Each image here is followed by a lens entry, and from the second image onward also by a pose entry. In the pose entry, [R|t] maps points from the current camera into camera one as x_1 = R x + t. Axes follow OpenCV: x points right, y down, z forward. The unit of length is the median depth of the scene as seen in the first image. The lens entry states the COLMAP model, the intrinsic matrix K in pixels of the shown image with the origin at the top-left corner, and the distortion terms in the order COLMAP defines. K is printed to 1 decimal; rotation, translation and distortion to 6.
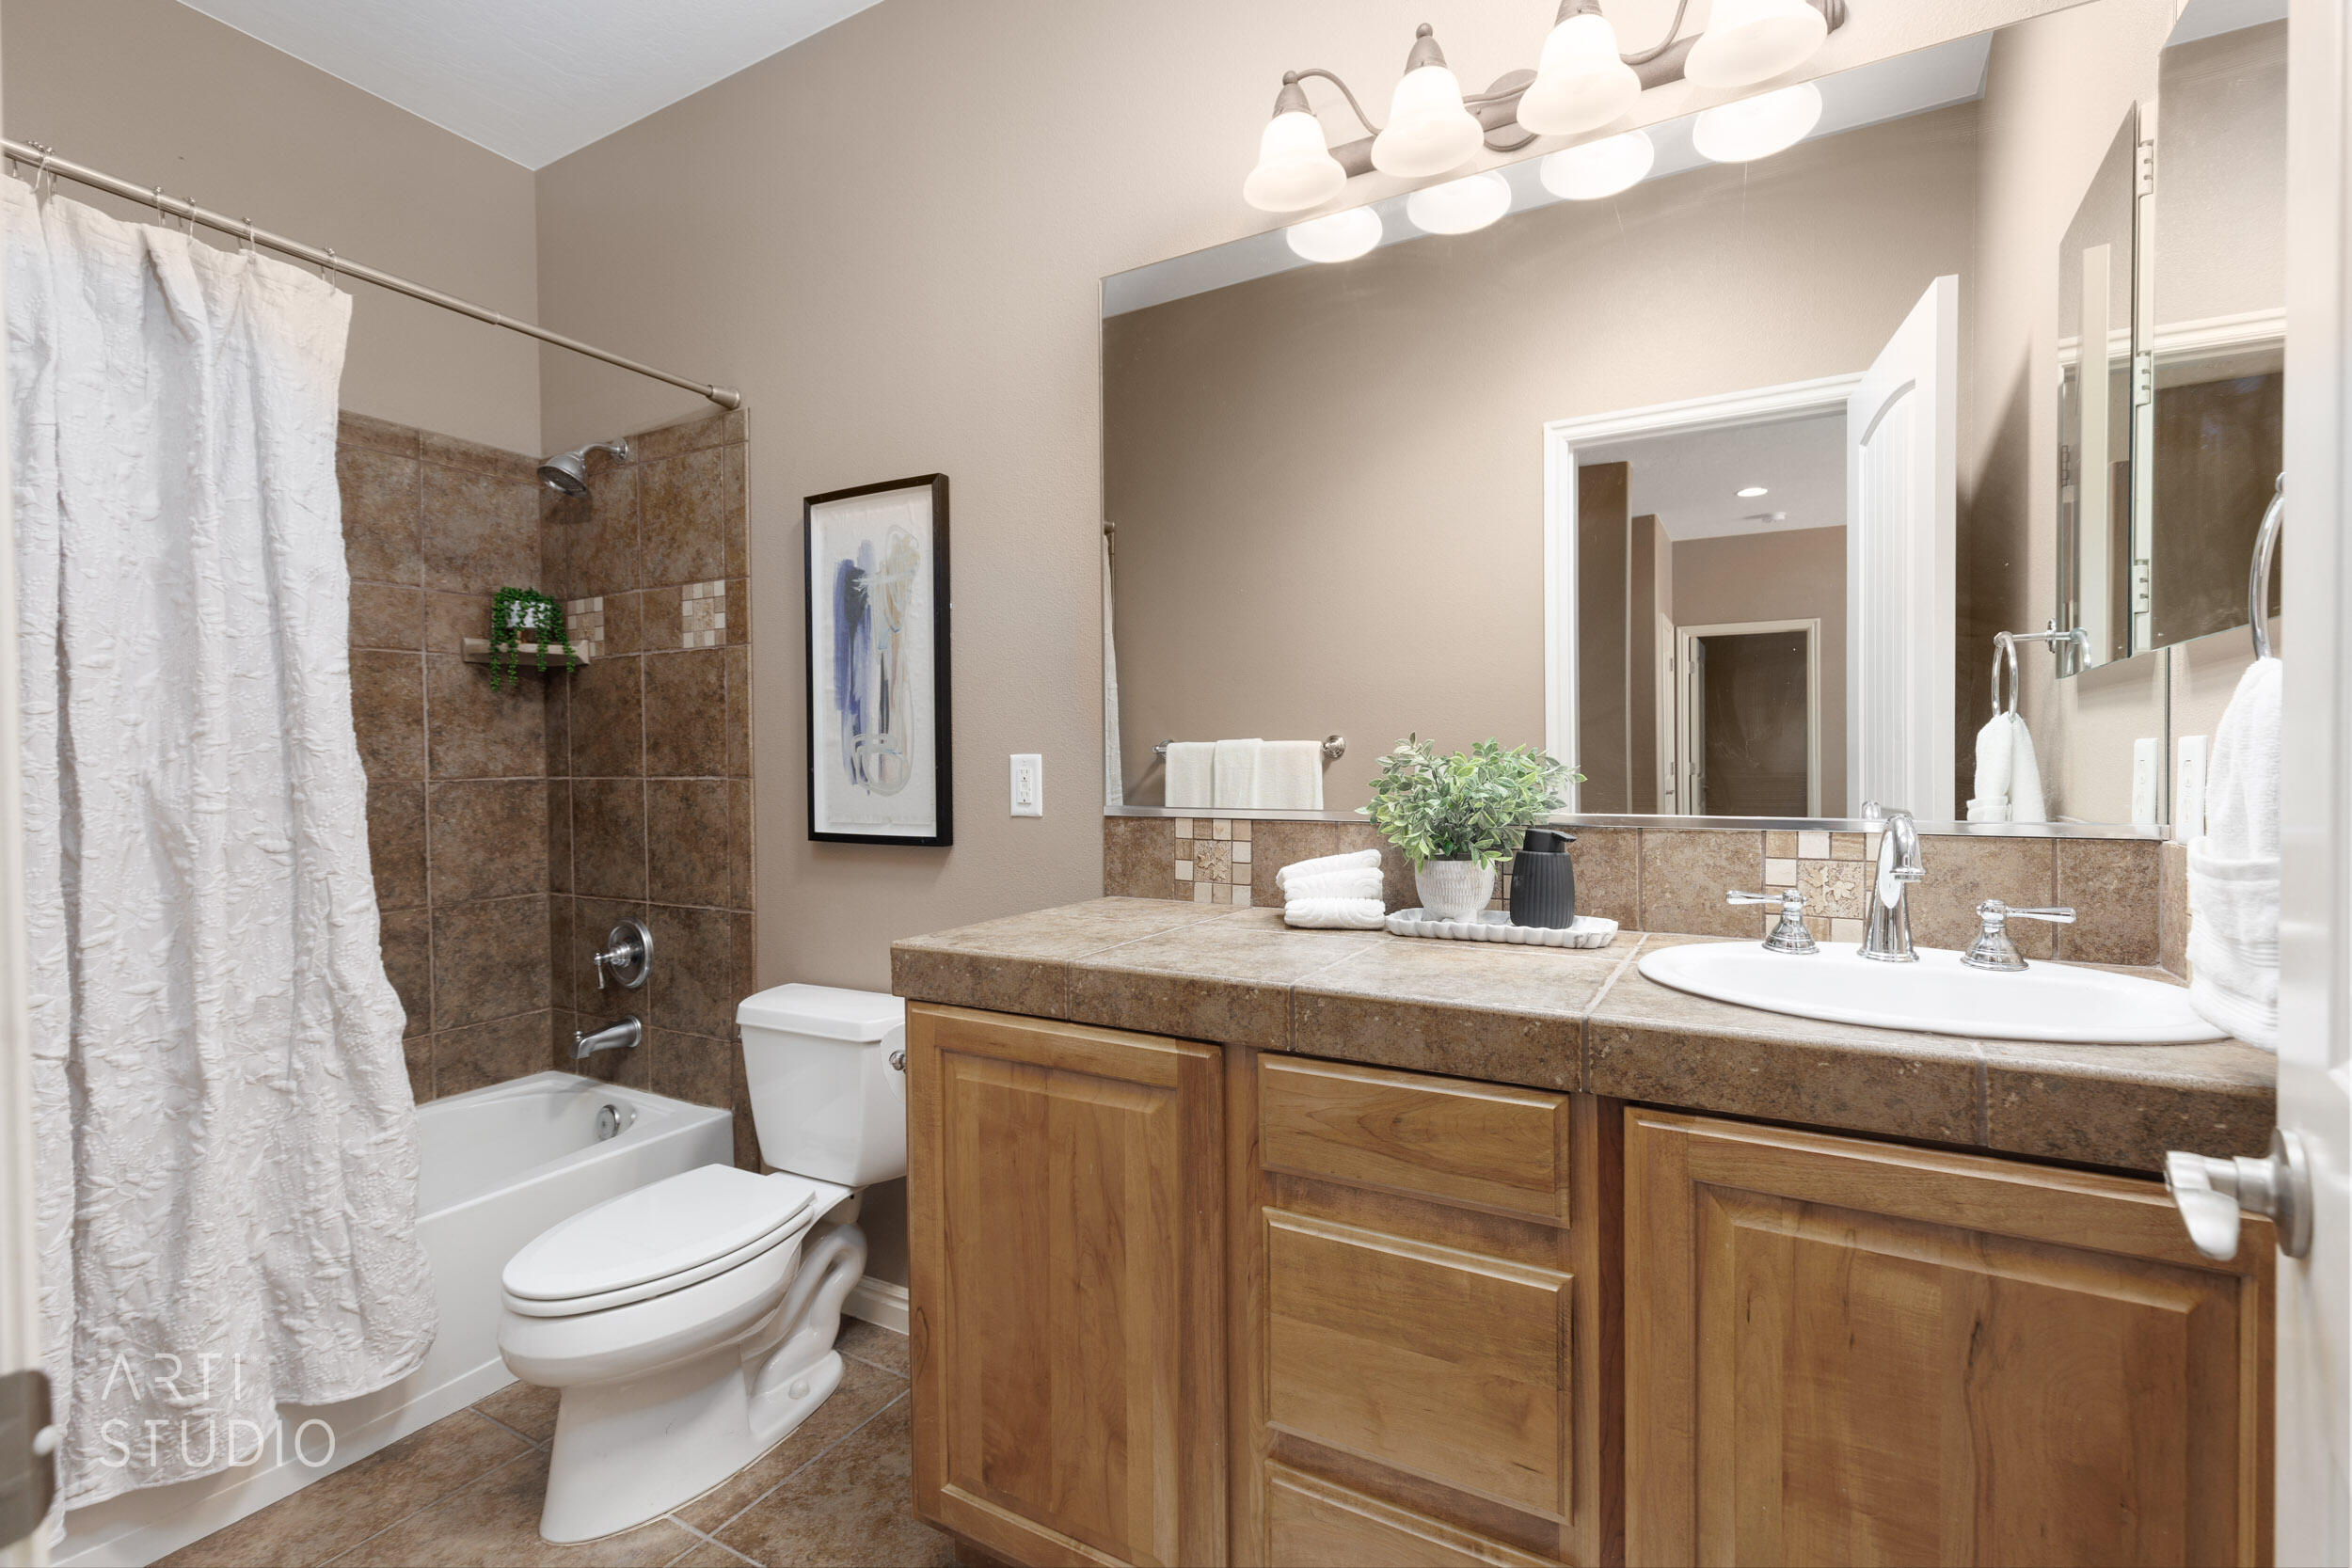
lens RADIAL K [[1047.7, 0, 1184.9], [0, 1047.7, 776.8], [0, 0, 1]] dist [0.003079, 0.000236]
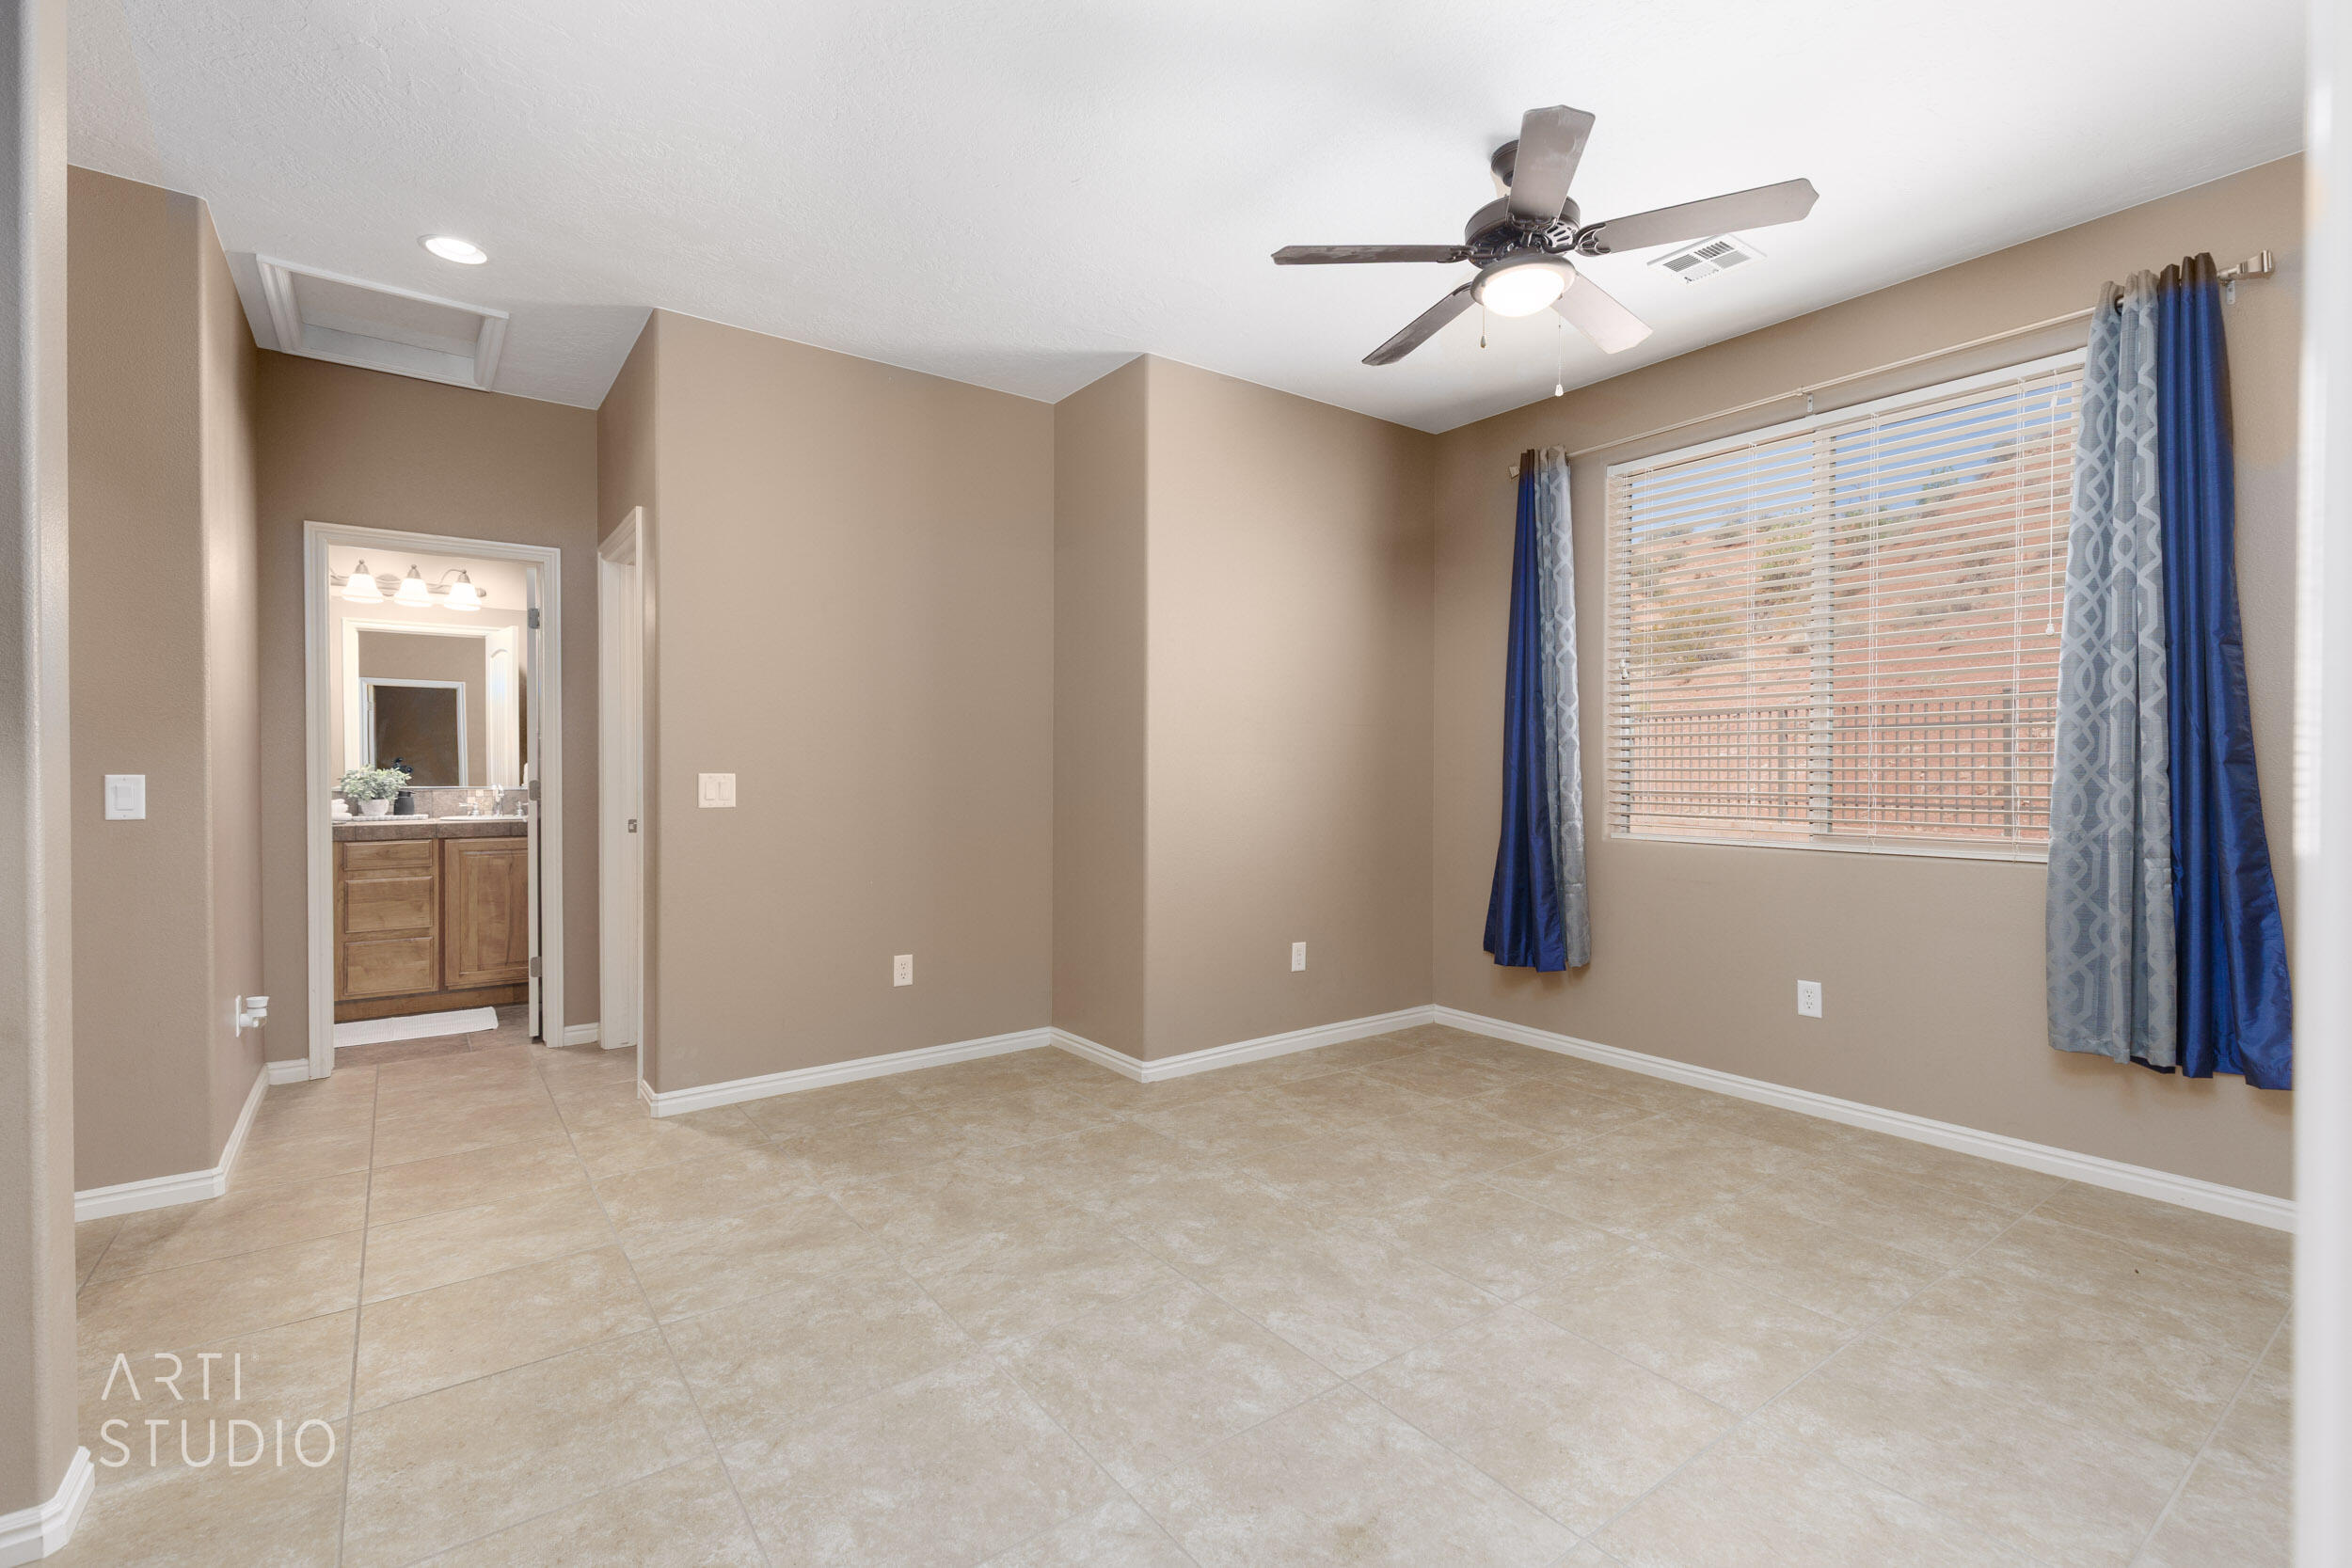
lens RADIAL K [[1047.7, 0, 1184.9], [0, 1047.7, 776.8], [0, 0, 1]] dist [0.003079, 0.000236]
pose [[0.406326, 0.003434, 0.913722, -2.546874], [0.014026, 0.999852, -0.009995, 0.103219], [-0.913621, 0.016877, 0.406218, -3.995635]]
